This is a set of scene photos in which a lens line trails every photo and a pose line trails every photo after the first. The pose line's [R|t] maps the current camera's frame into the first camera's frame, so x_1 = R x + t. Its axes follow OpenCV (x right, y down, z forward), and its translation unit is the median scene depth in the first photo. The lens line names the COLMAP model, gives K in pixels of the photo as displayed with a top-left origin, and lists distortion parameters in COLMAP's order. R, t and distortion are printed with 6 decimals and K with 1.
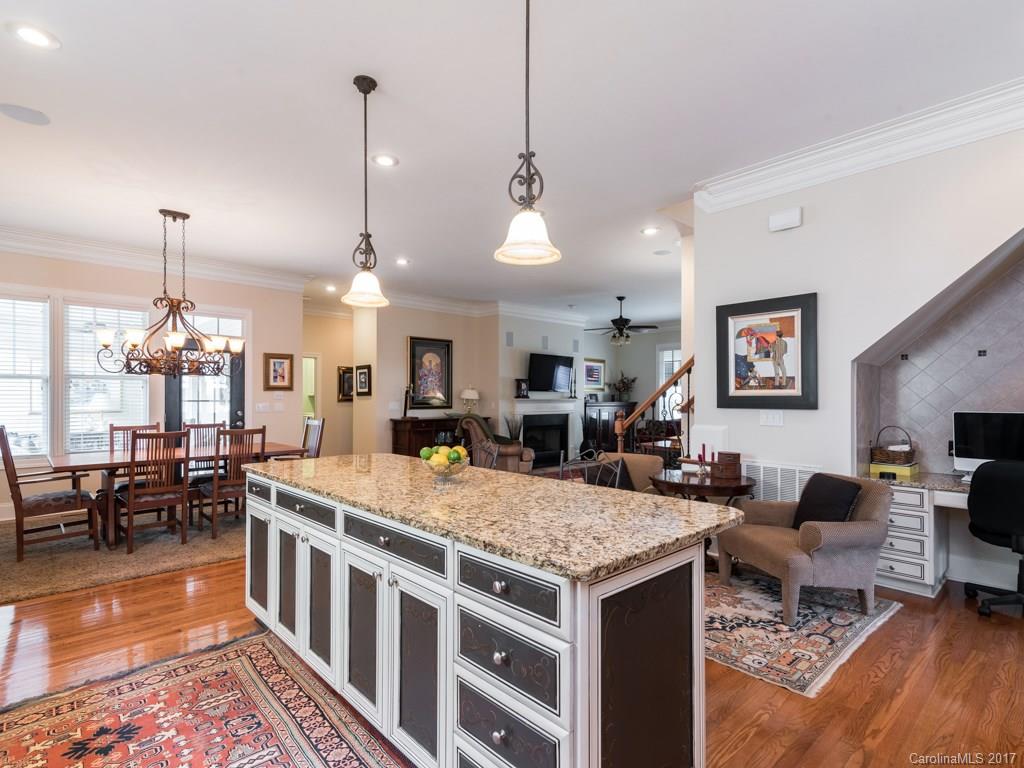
lens RADIAL K [[525.2, 0, 494.4], [0, 525.2, 397.2], [0, 0, 1]] dist [0.017820, -0.003269]
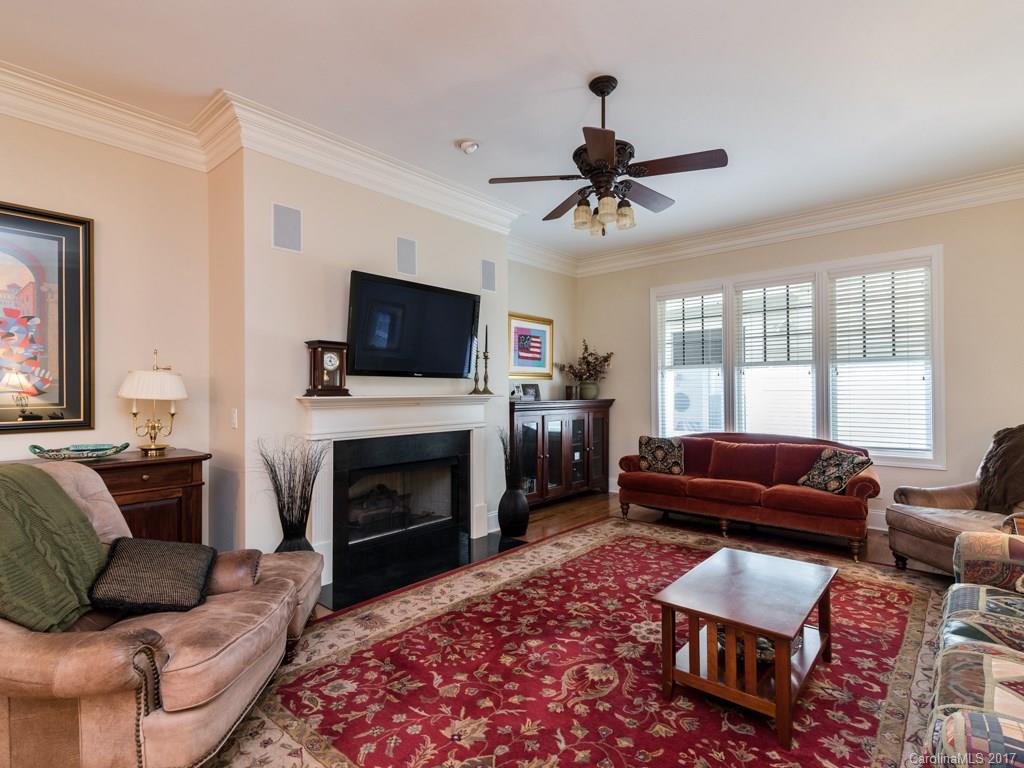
lens RADIAL K [[525.2, 0, 508.2], [0, 525.2, 385.5], [0, 0, 1]] dist [0.017820, -0.003269]
pose [[0.992194, -0.003730, 0.124652, 0.111482], [0.004973, 0.999941, -0.009663, -0.000685], [-0.124608, 0.010207, 0.992154, 0.538705]]
